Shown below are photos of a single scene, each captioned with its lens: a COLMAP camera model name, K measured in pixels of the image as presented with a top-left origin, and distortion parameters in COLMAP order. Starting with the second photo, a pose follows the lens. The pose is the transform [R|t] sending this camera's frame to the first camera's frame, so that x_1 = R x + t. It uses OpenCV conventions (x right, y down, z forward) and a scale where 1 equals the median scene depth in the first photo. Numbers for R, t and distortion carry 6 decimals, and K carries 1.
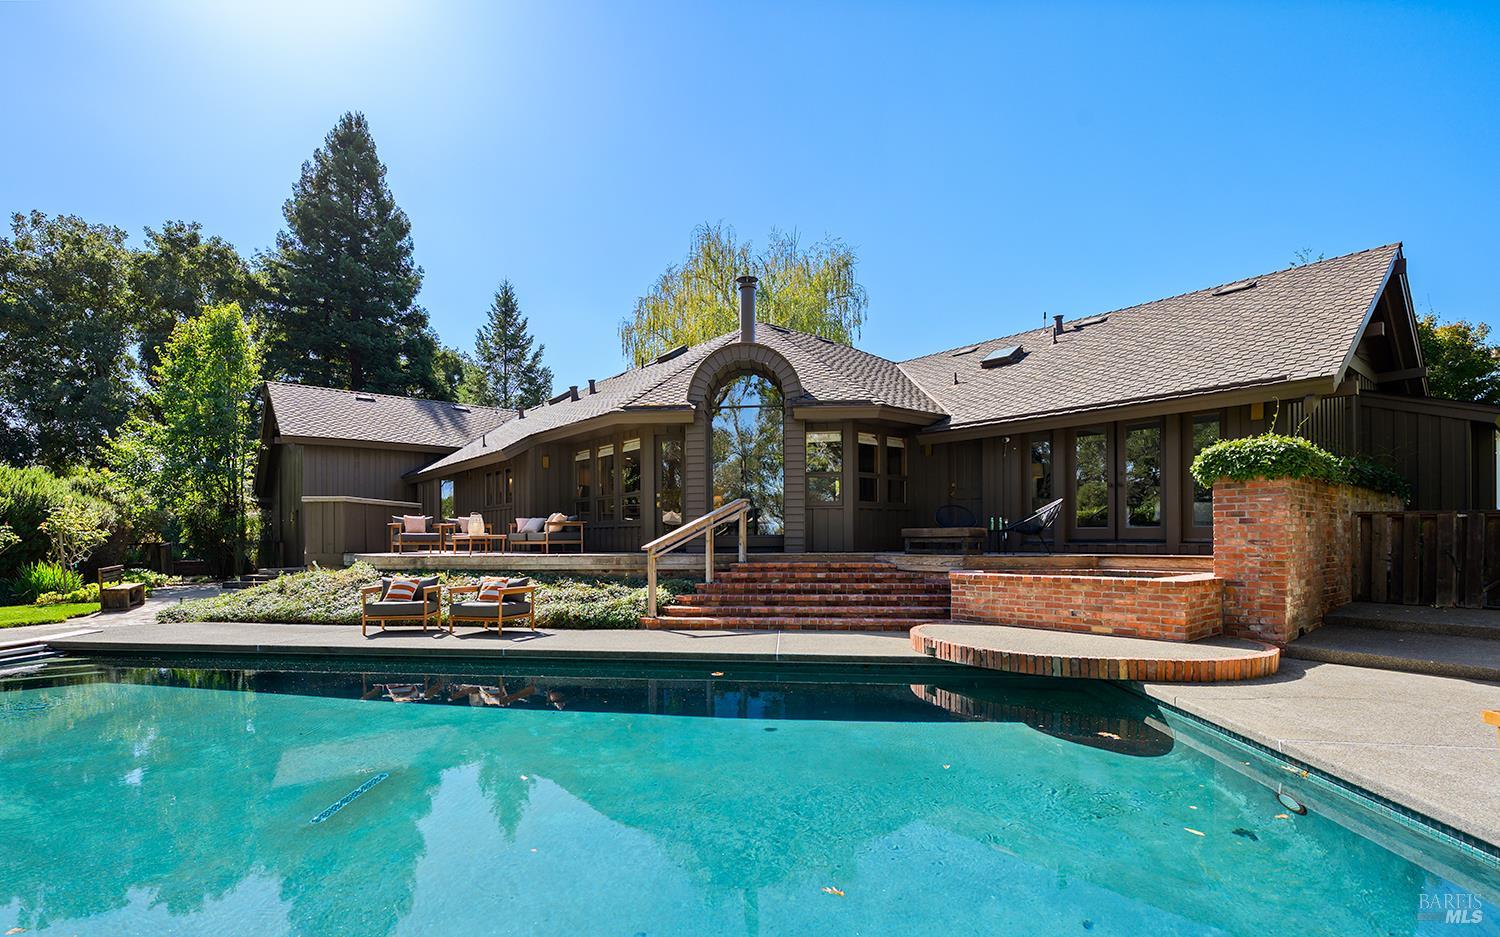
lens RADIAL K [[695.6, 0, 700.7], [0, 695.6, 533.4], [0, 0, 1]] dist [-0.003506, 0.001083]
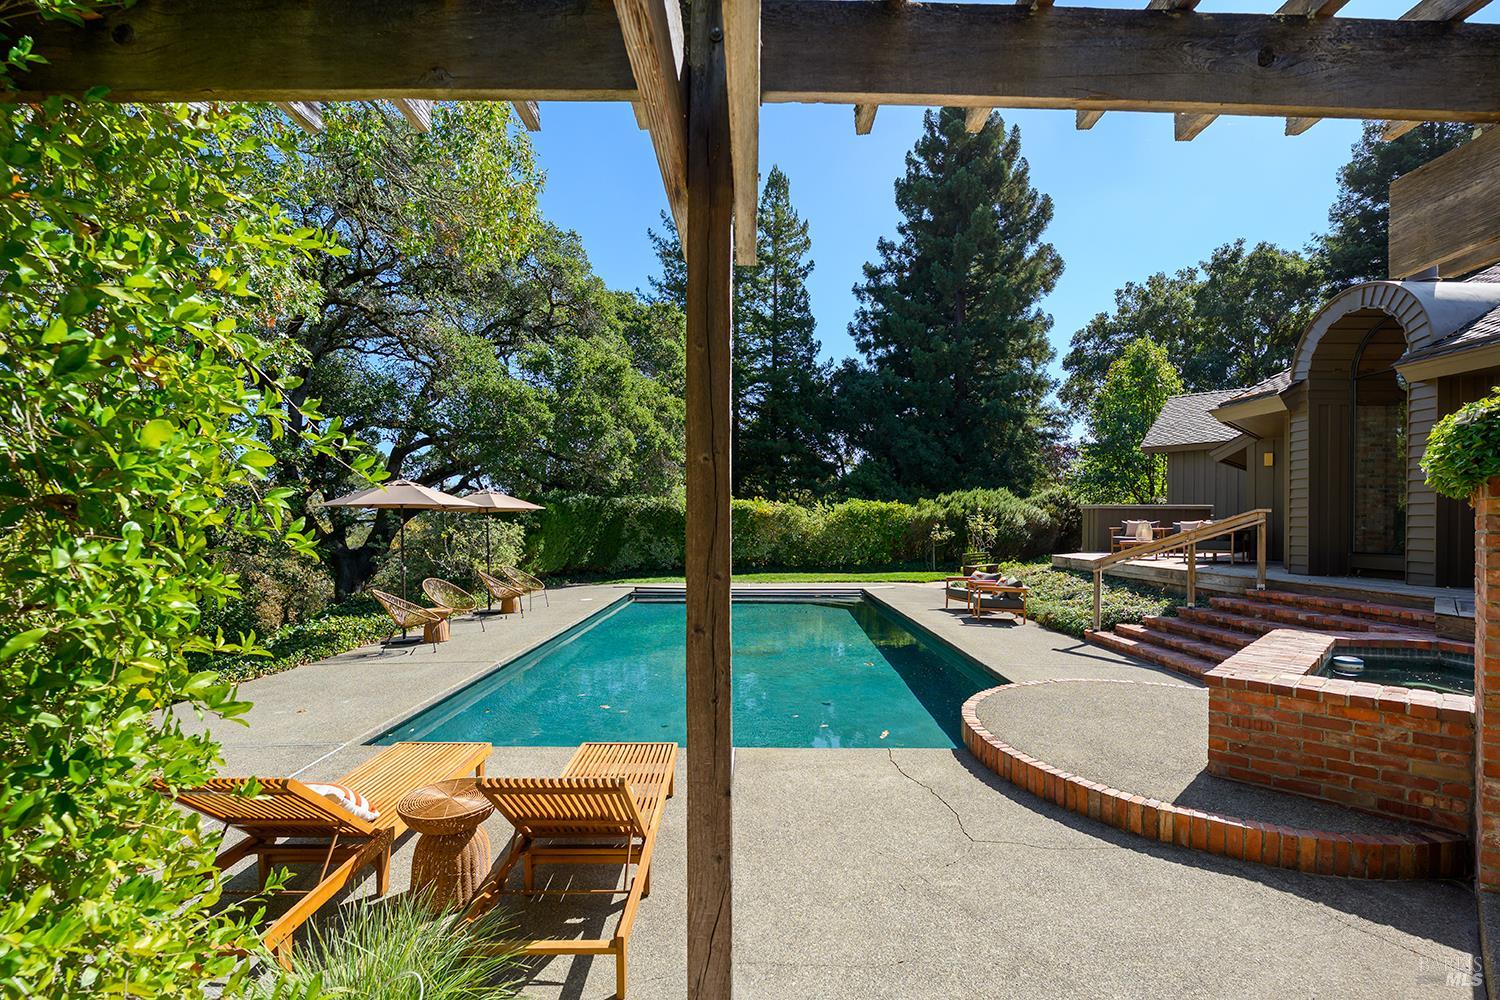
lens RADIAL K [[689.5, 0, 754.5], [0, 689.5, 511.8], [0, 0, 1]] dist [0.000675, 0.000253]
pose [[0.129627, -0.008029, -0.991530, 0.438562], [0.003355, 0.999965, -0.007659, -0.024126], [0.991557, -0.002334, 0.129649, 0.183039]]
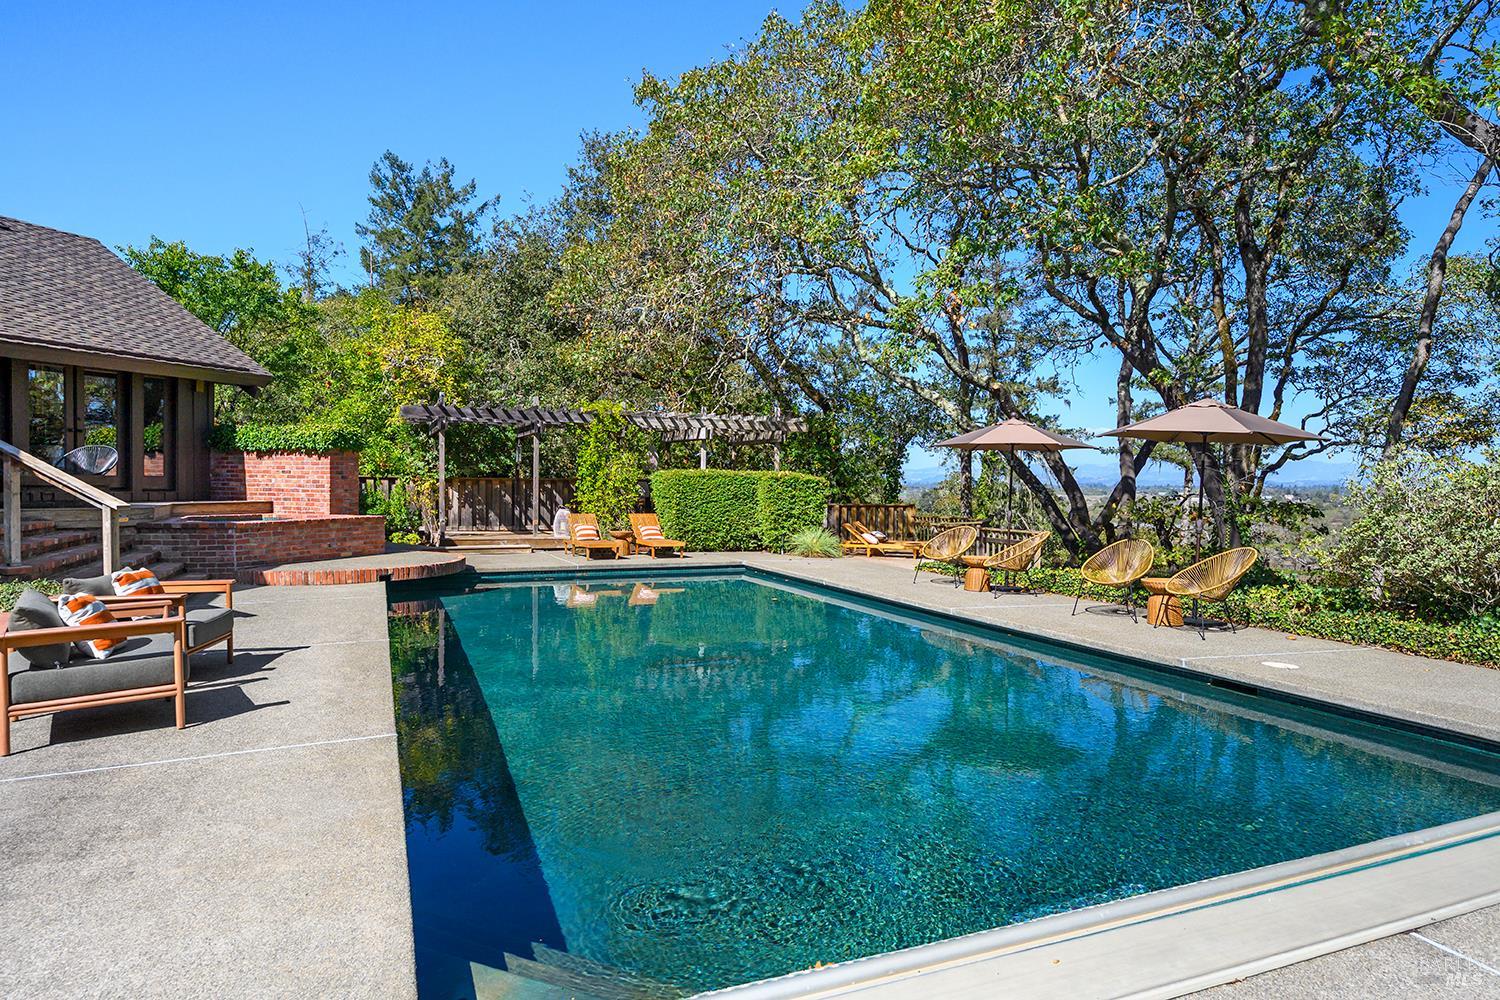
lens RADIAL K [[839.7, 0, 750.6], [0, 839.7, 494.7], [0, 0, 1]] dist [-0.000590, -0.000045]
pose [[-0.466553, -0.007133, 0.884464, -0.484956], [-0.004336, 0.999974, 0.005777, 0.002428], [-0.884482, -0.001140, -0.466572, 0.404188]]
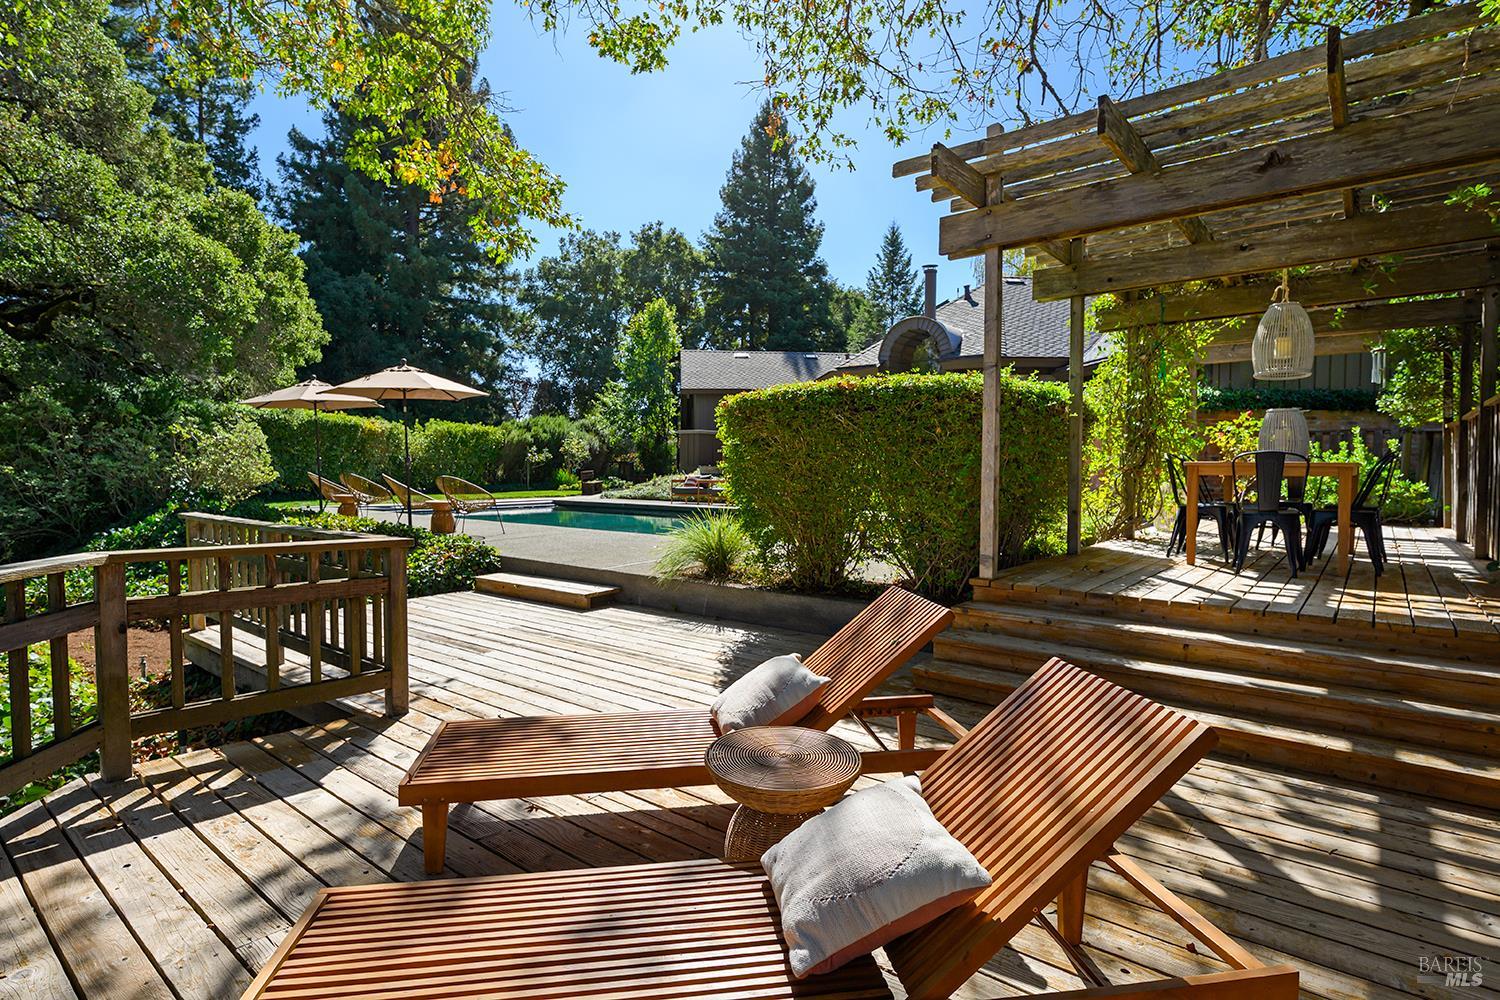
lens RADIAL K [[782.9, 0, 751.5], [0, 782.9, 496.6], [0, 0, 1]] dist [0.005940, -0.000085]
pose [[0.847943, 0.027552, -0.529372, 0.400213], [-0.003462, 0.998915, 0.046444, 0.011450], [0.530077, -0.037550, 0.847118, -0.340914]]
